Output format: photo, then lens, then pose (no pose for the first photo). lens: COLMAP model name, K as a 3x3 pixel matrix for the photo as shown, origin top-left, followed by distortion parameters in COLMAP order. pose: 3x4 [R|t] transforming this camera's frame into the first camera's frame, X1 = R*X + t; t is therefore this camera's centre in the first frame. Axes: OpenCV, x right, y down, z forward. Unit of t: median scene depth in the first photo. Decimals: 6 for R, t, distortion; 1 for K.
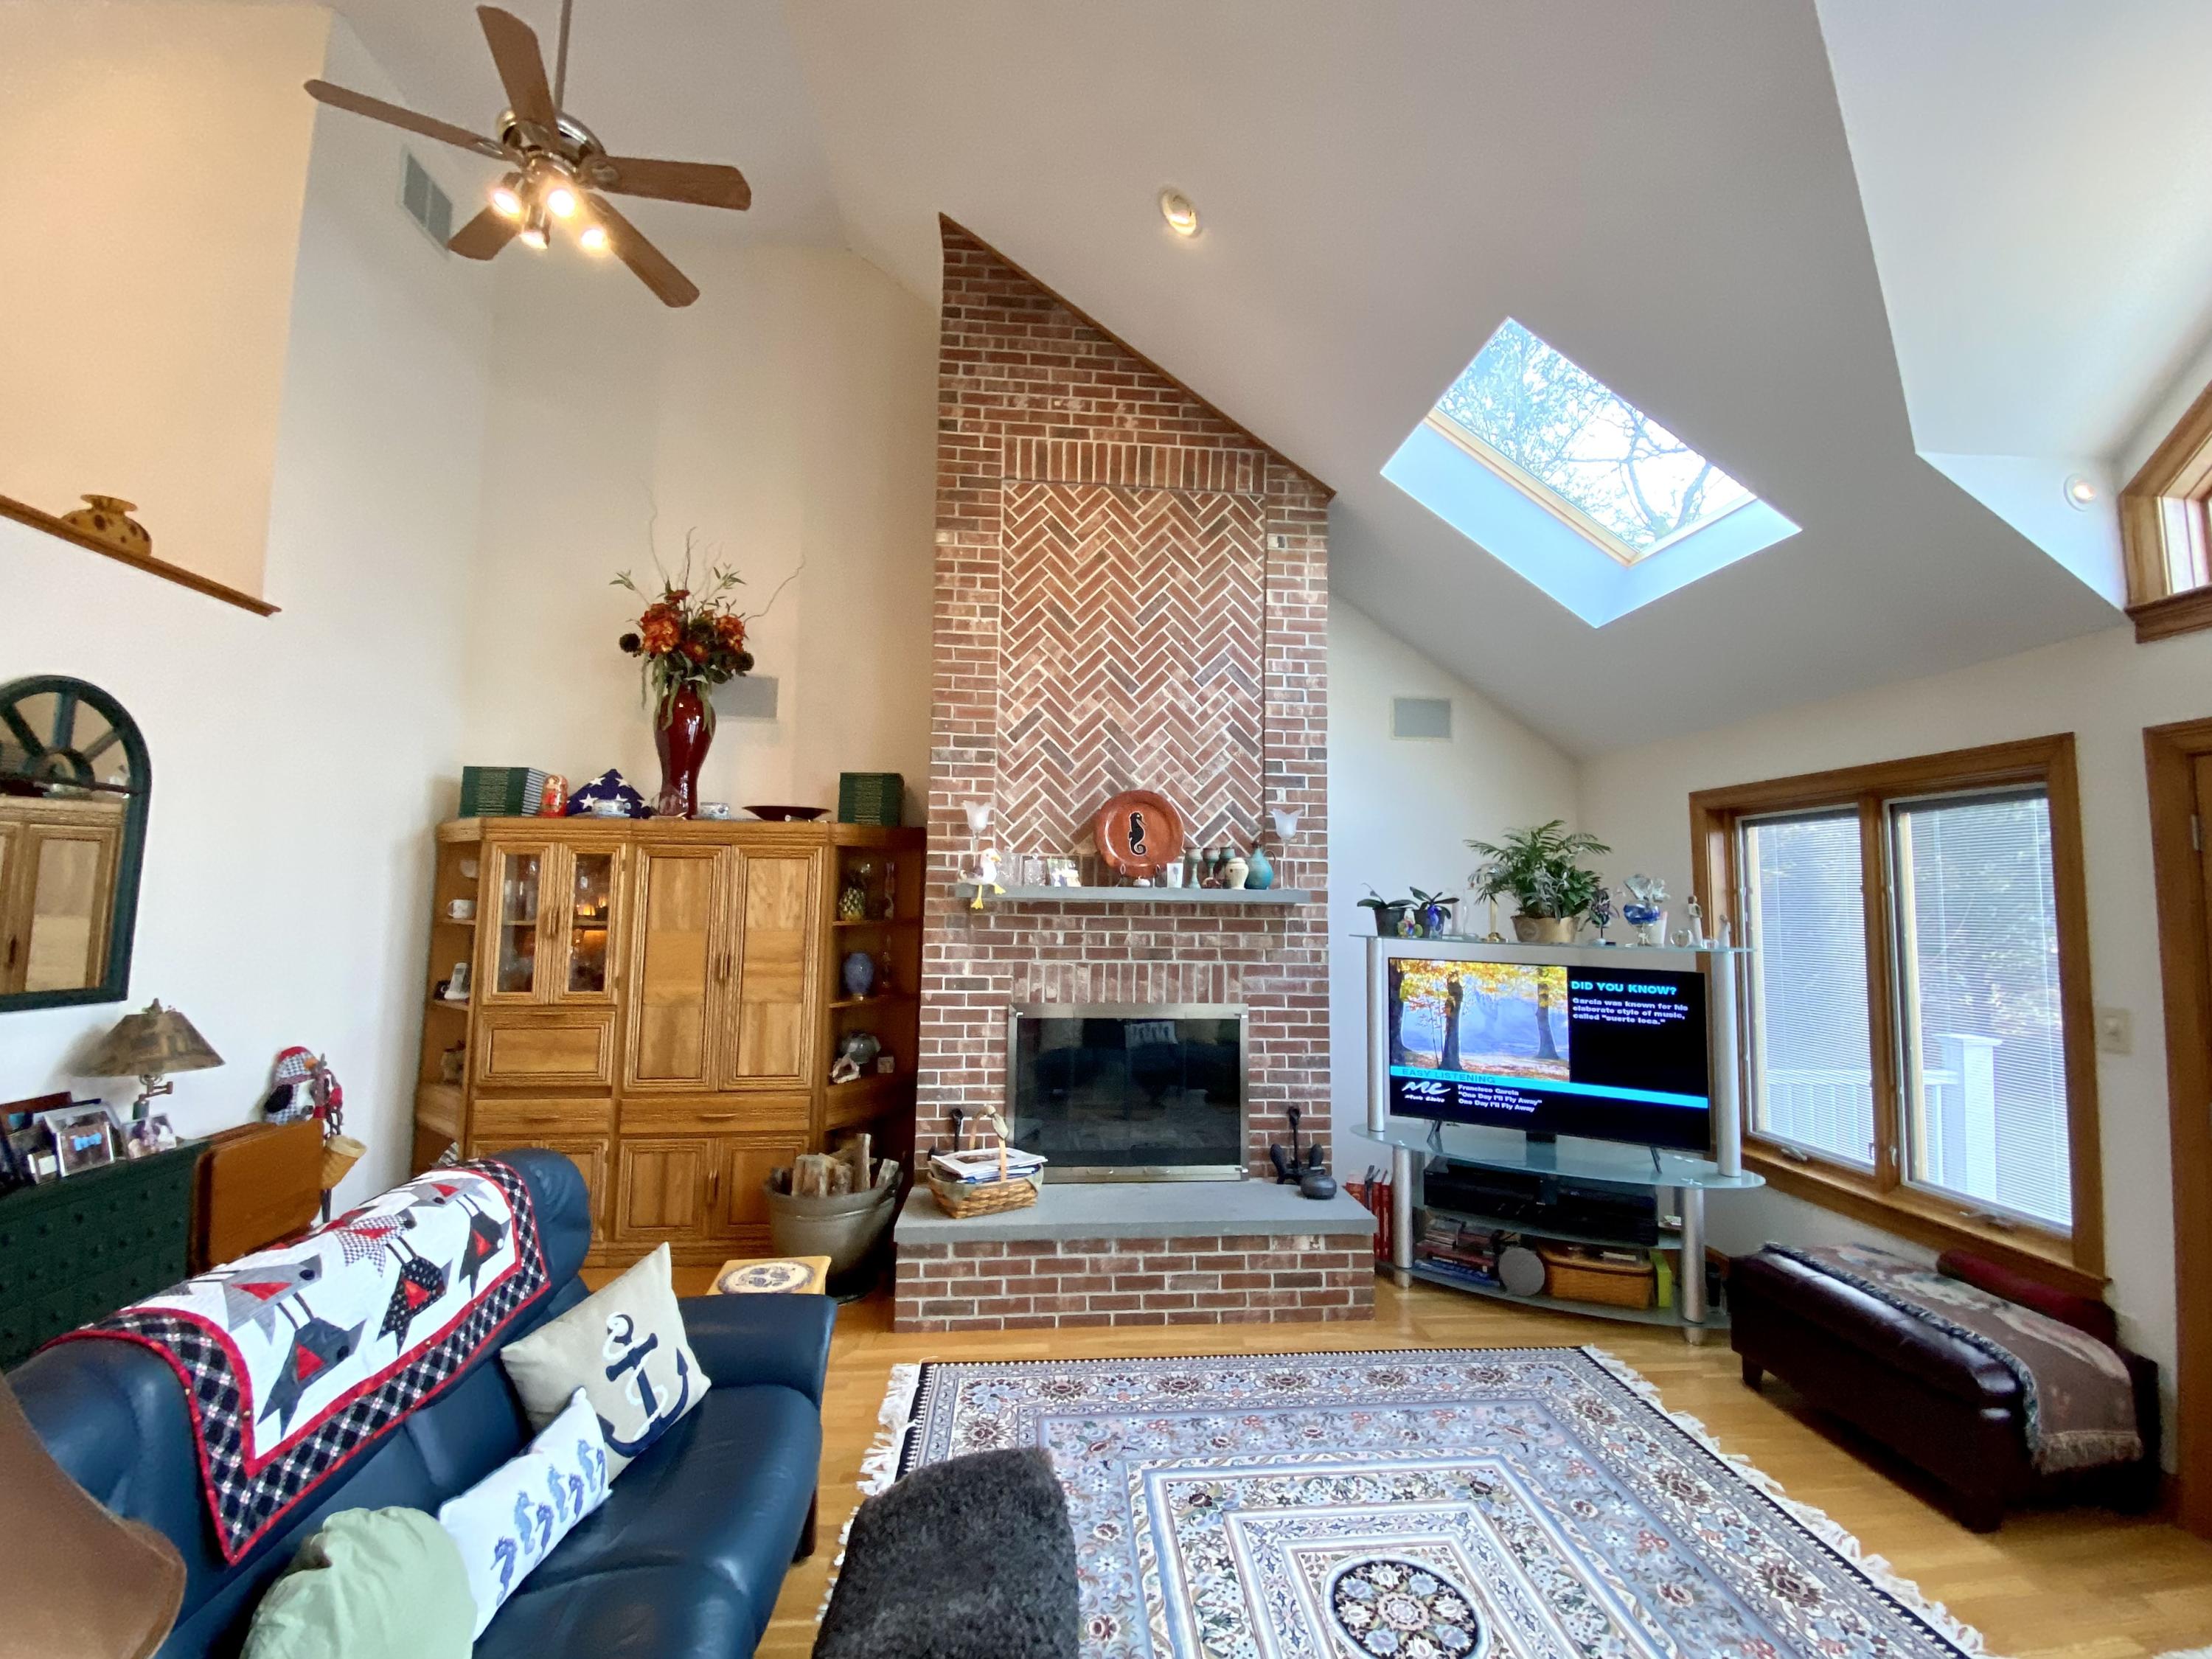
lens RADIAL K [[930.5, 0, 1104.0], [0, 930.5, 826.0], [0, 0, 1]] dist [0.092414, -0.062546]
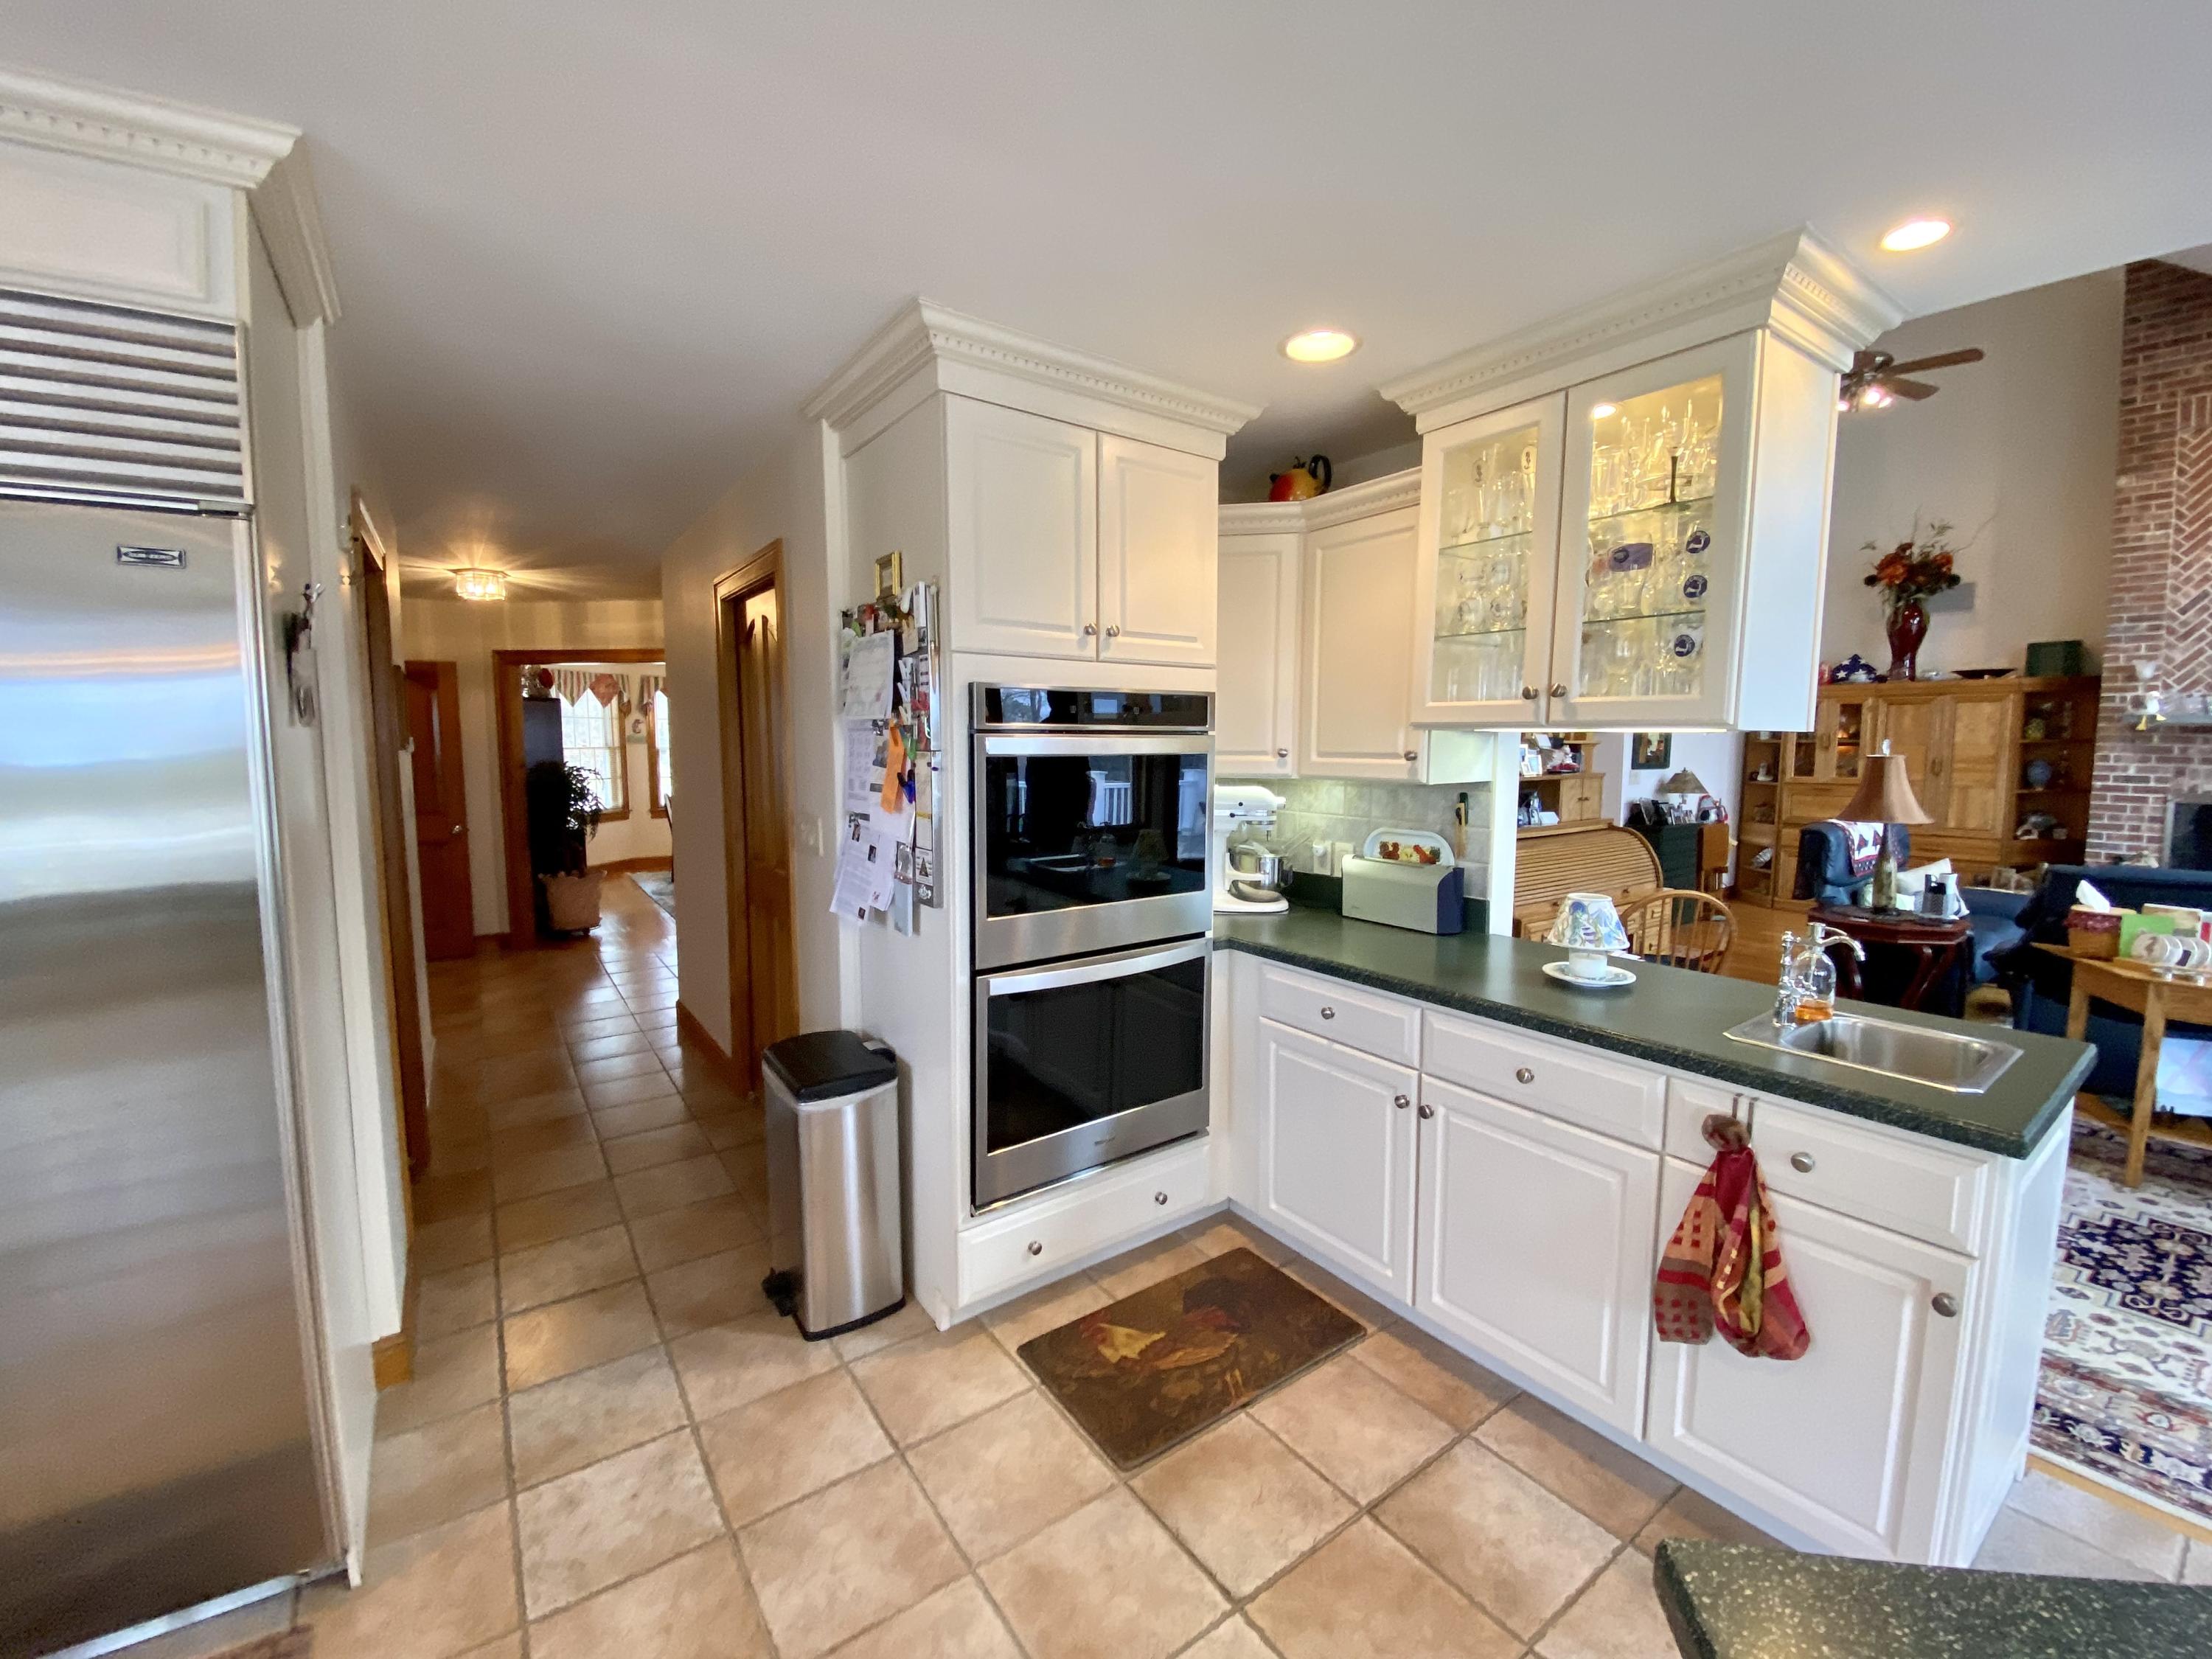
lens RADIAL K [[899.5, 0, 1121.4], [0, 899.5, 818.1], [0, 0, 1]] dist [0.023502, -0.021502]
pose [[0.513873, 0.062778, -0.855566, 0.256299], [0.077558, 0.989835, 0.119214, -0.070697], [0.854353, -0.127617, 0.503780, -1.140520]]
